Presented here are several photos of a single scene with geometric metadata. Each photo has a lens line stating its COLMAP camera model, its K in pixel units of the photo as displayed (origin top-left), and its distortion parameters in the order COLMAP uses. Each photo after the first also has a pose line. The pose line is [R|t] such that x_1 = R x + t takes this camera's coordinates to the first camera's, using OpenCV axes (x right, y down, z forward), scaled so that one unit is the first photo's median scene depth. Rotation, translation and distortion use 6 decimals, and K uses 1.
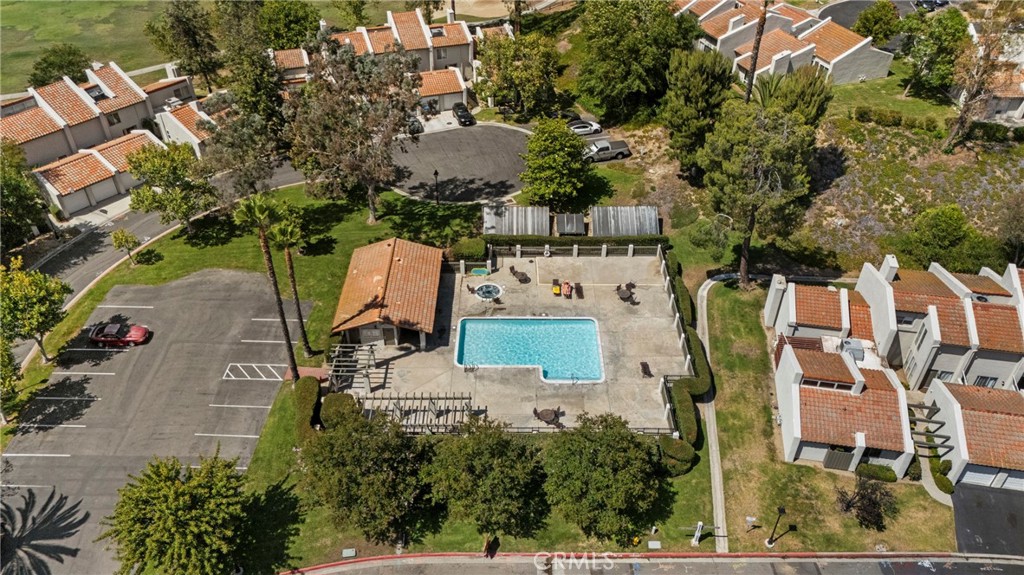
lens RADIAL K [[727.9, 0, 512.0], [0, 727.9, 287.5], [0, 0, 1]] dist [0.060698, -0.066249]
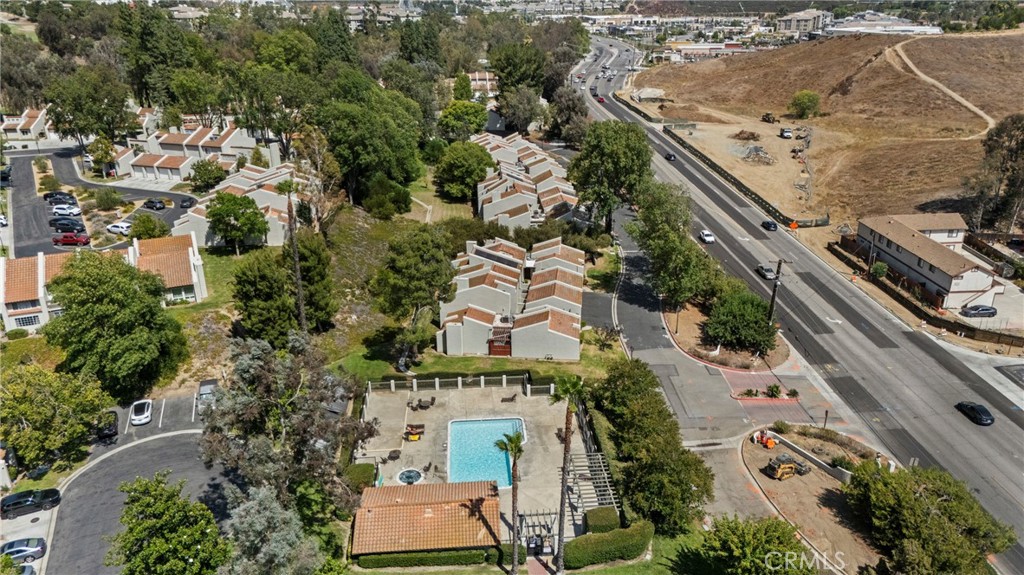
lens RADIAL K [[727.9, 0, 512.0], [0, 727.9, 287.5], [0, 0, 1]] dist [0.060698, -0.066249]
pose [[-0.075223, -0.369202, 0.926300, -1.064932], [0.628654, 0.703513, 0.331456, -0.512427], [-0.774039, 0.607255, 0.179180, 0.630609]]
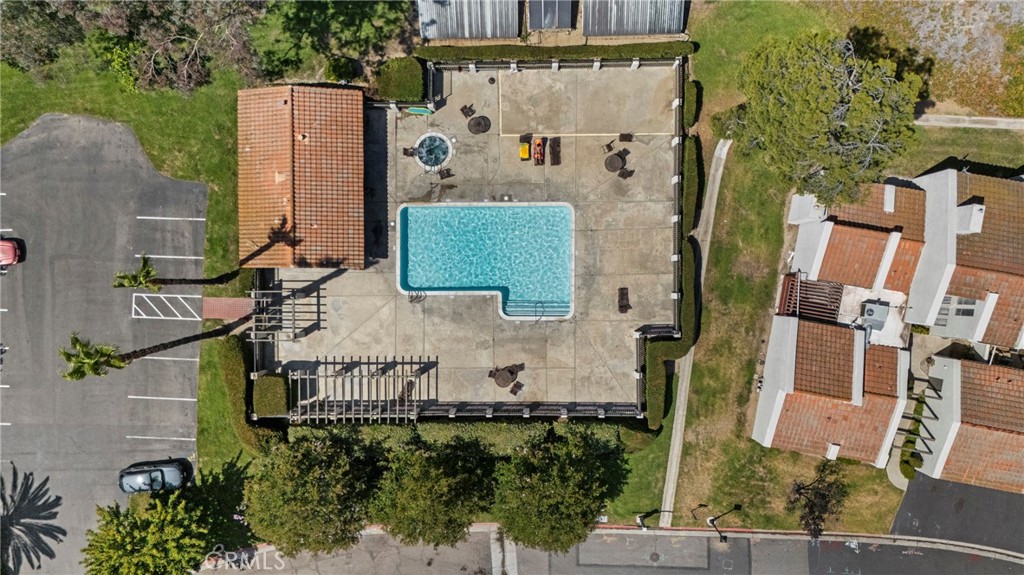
lens RADIAL K [[756.8, 0, 512.0], [0, 756.8, 287.5], [0, 0, 1]] dist [0.053642, -0.051605]
pose [[0.999510, -0.005773, -0.030751, 0.083786], [0.027452, 0.633366, 0.773365, -0.593054], [0.015012, -0.773831, 0.633215, 0.467896]]
